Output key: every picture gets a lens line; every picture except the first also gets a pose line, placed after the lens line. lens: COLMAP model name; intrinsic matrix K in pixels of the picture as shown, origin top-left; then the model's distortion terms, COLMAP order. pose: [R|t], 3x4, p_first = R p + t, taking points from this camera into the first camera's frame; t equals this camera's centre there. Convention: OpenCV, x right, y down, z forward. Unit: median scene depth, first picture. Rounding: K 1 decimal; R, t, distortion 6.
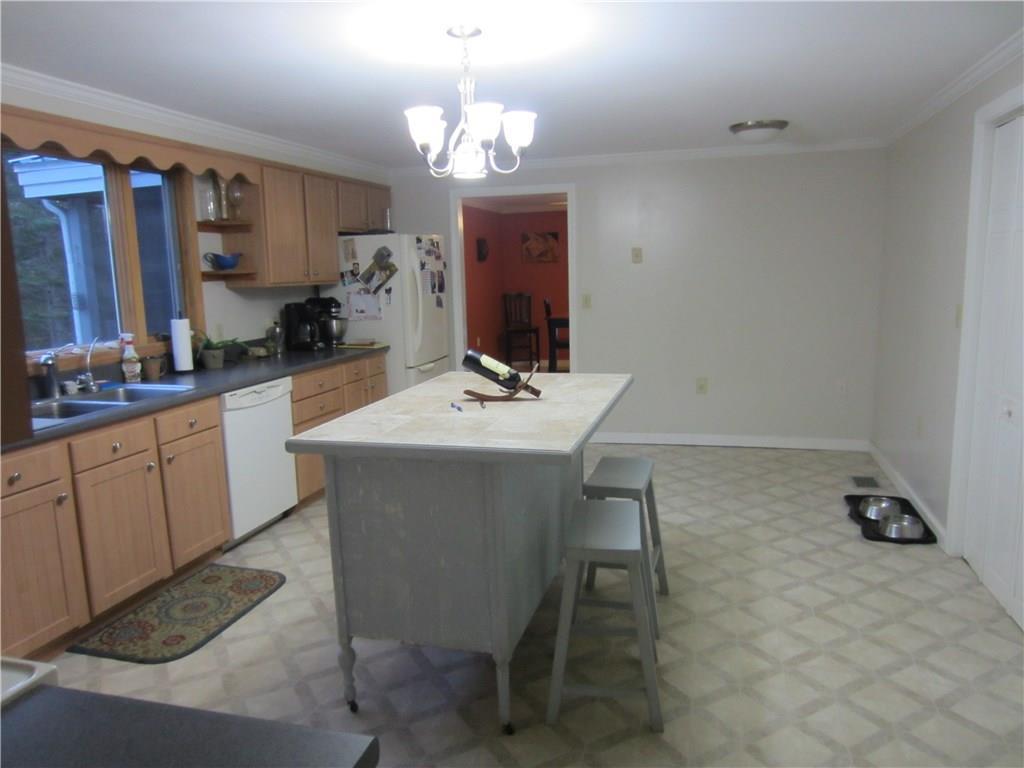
lens RADIAL K [[736.0, 0, 517.9], [0, 736.0, 382.0], [0, 0, 1]] dist [-0.021952, 0.000643]
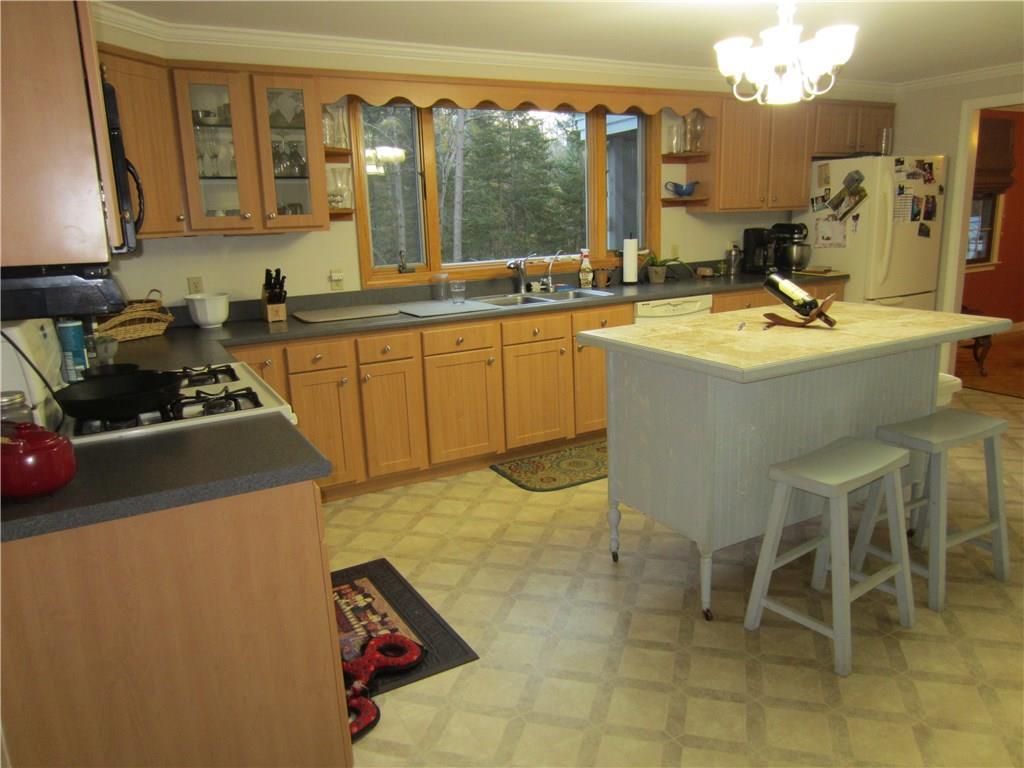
lens RADIAL K [[736.0, 0, 517.9], [0, 736.0, 382.0], [0, 0, 1]] dist [-0.021952, 0.000643]
pose [[0.701012, 0.161456, -0.694632, 0.260625], [-0.093461, 0.986433, 0.134961, 0.000108], [0.706998, -0.029688, 0.706592, 0.009205]]
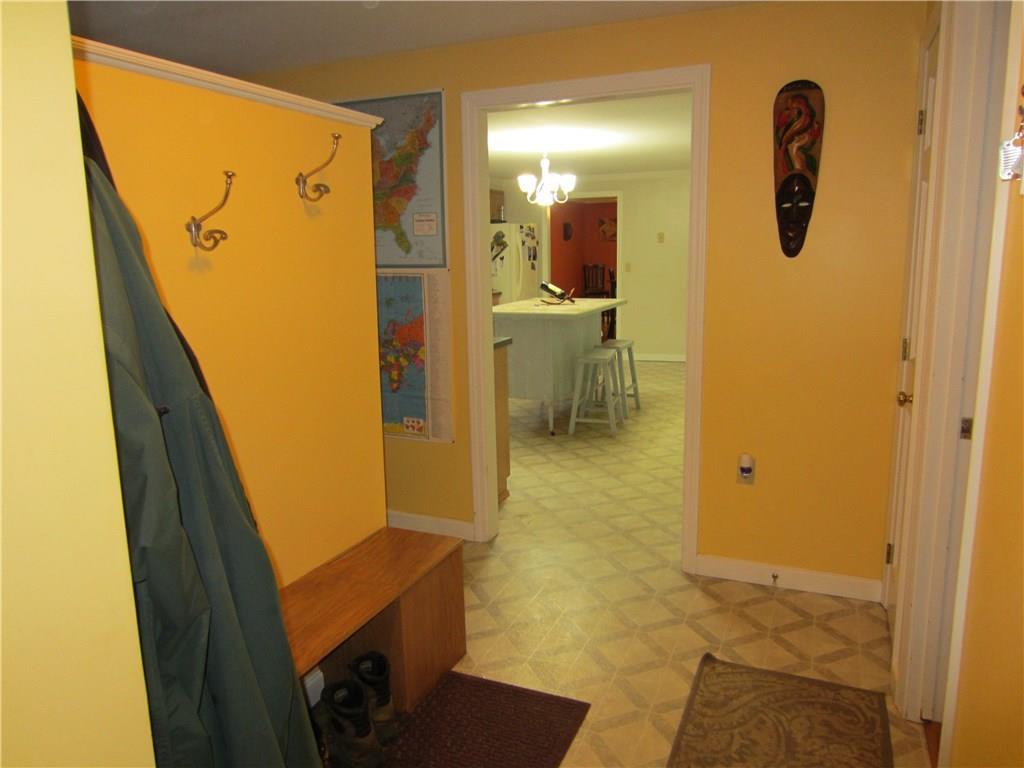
lens RADIAL K [[736.0, 0, 517.9], [0, 736.0, 382.0], [0, 0, 1]] dist [-0.021952, 0.000643]
pose [[0.991084, 0.034421, -0.128718, 0.094961], [-0.030567, 0.999027, 0.031795, 0.117825], [0.129687, -0.027577, 0.991171, -0.752406]]
